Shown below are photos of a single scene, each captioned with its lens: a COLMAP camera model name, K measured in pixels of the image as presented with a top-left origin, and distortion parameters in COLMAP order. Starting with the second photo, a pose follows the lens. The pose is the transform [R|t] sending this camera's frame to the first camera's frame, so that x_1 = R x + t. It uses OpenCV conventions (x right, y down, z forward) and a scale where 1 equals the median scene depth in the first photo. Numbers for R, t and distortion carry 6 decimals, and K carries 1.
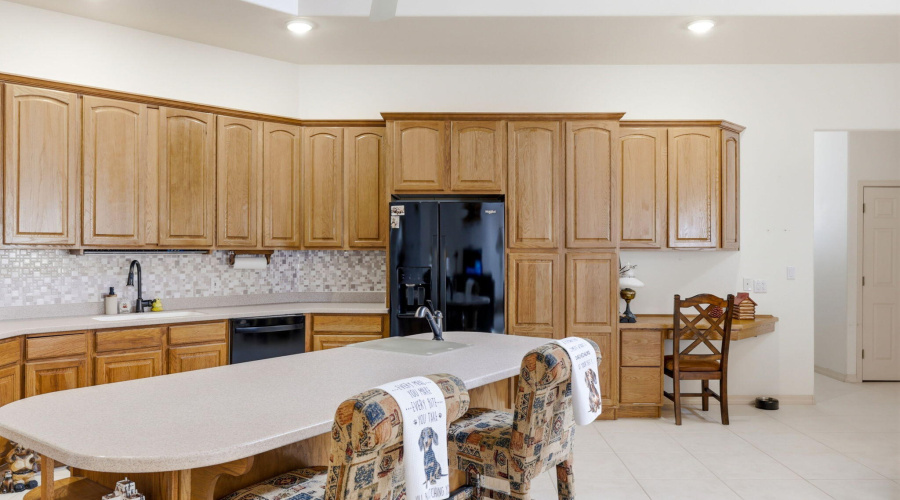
lens RADIAL K [[628.5, 0, 450.0], [0, 628.5, 250.0], [0, 0, 1]] dist [-0.002811, -0.000599]
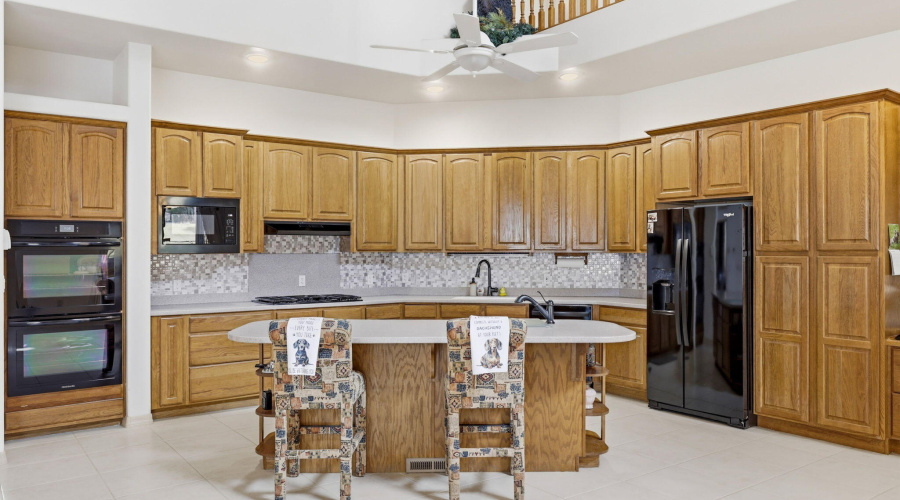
lens RADIAL K [[628.5, 0, 450.0], [0, 628.5, 250.0], [0, 0, 1]] dist [-0.002811, -0.000599]
pose [[0.631069, -0.003983, -0.775717, 0.552999], [0.002671, 0.999992, -0.002961, -0.002423], [0.775722, -0.000203, 0.631074, 0.015996]]
